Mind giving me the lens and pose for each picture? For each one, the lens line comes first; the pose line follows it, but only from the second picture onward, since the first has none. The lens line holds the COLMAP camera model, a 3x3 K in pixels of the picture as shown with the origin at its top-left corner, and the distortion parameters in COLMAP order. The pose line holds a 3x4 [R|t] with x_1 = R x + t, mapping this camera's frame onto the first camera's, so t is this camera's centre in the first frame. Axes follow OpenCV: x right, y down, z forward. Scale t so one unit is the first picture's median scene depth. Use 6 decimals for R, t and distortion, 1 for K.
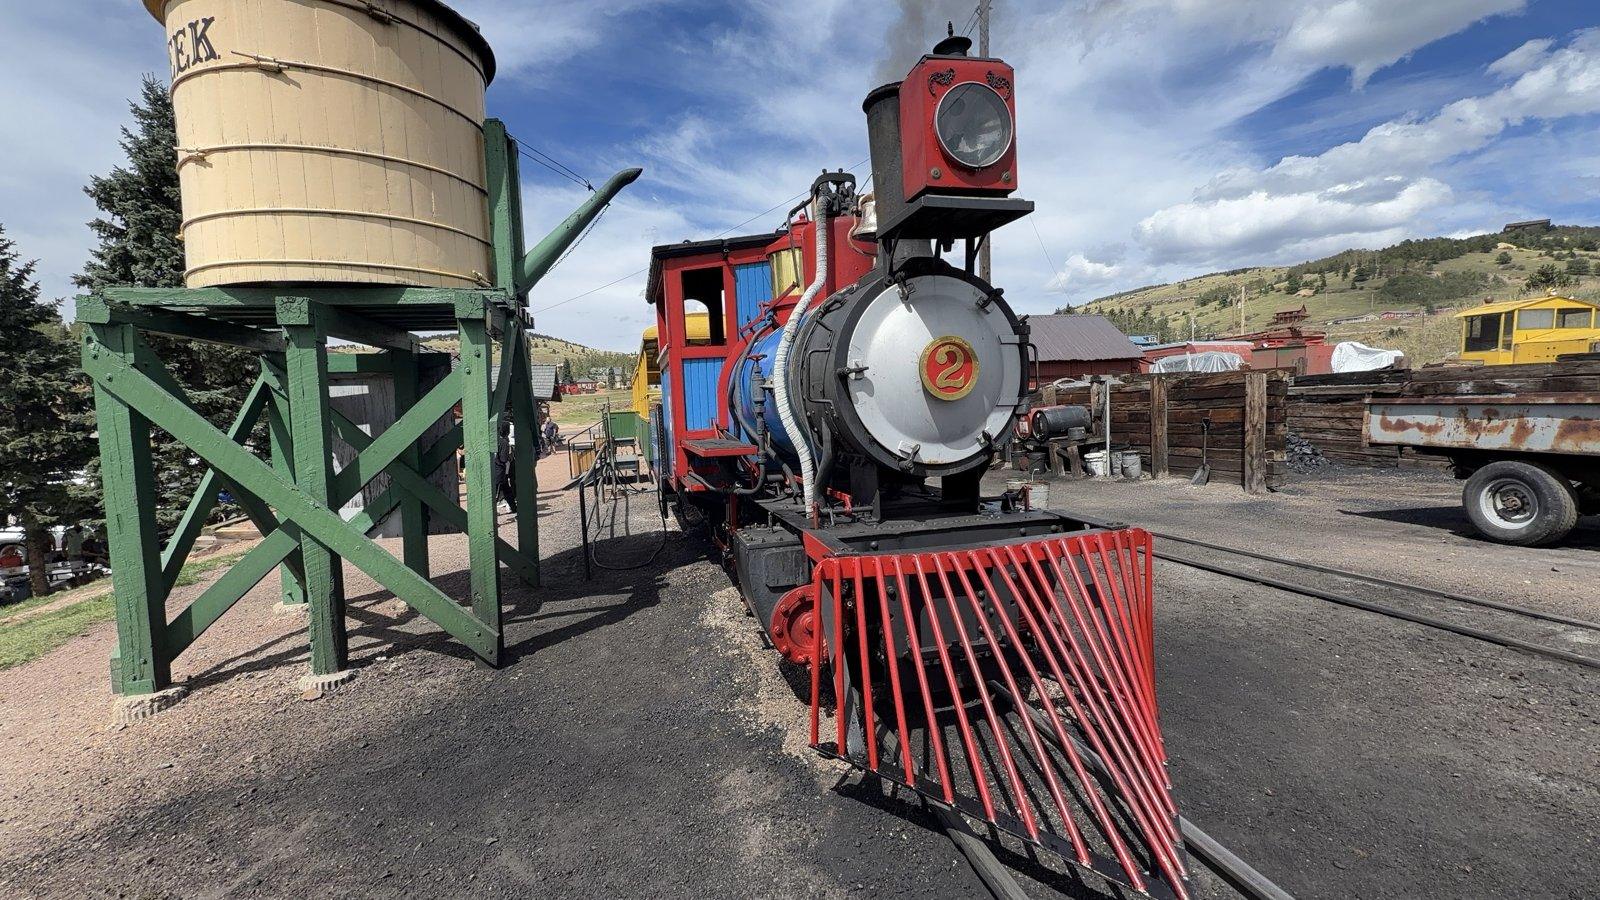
lens RADIAL K [[656.2, 0, 794.6], [0, 656.2, 449.0], [0, 0, 1]] dist [-0.004423, -0.001326]
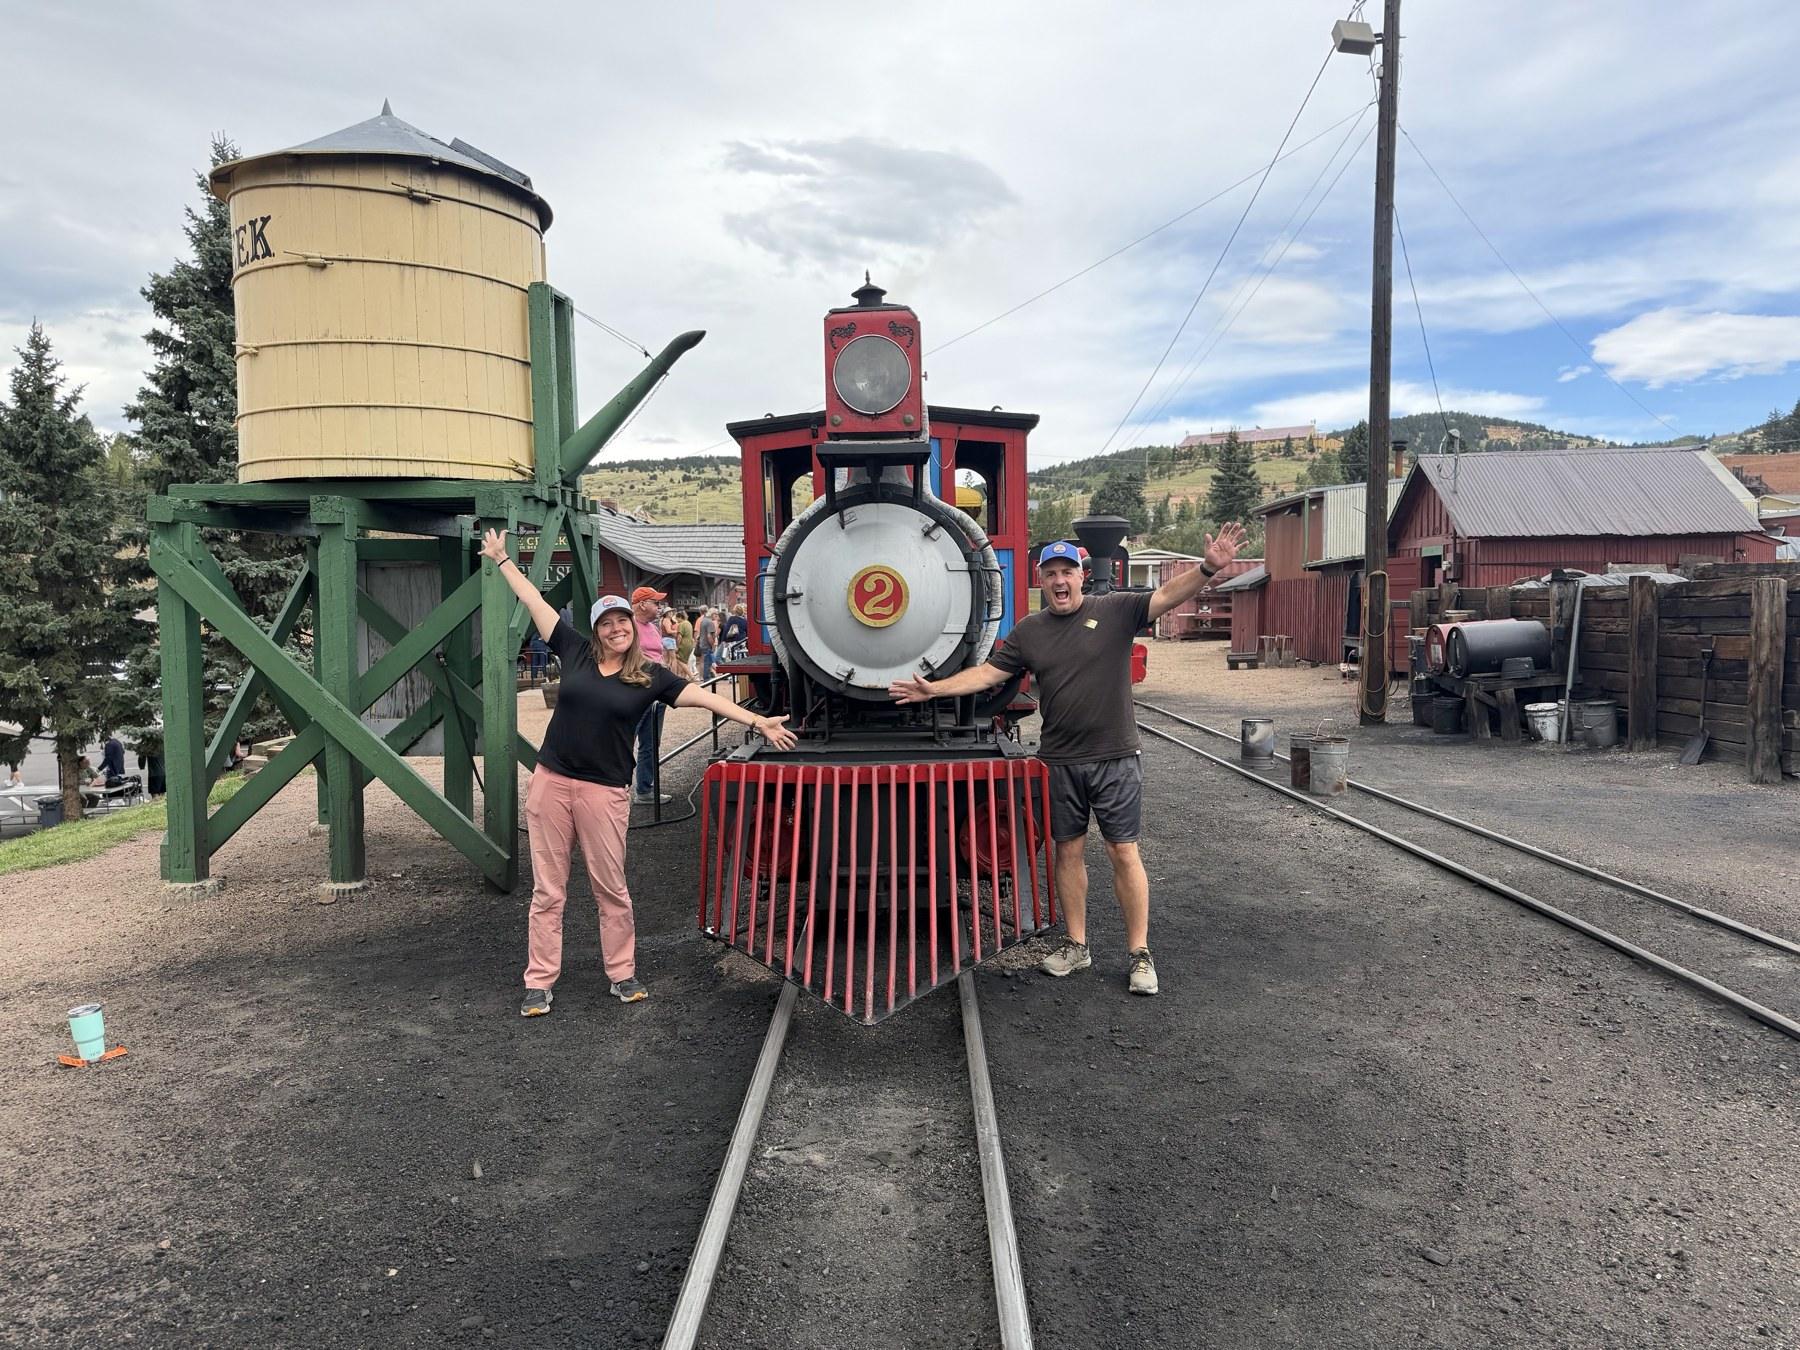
lens RADIAL K [[1150.8, 0, 904.4], [0, 1150.8, 670.5], [0, 0, 1]] dist [-0.025308, -0.000704]
pose [[0.974013, 0.042274, -0.222511, 0.146896], [-0.042104, 0.999098, 0.005509, -0.004587], [0.222543, 0.004003, 0.974915, -0.149529]]
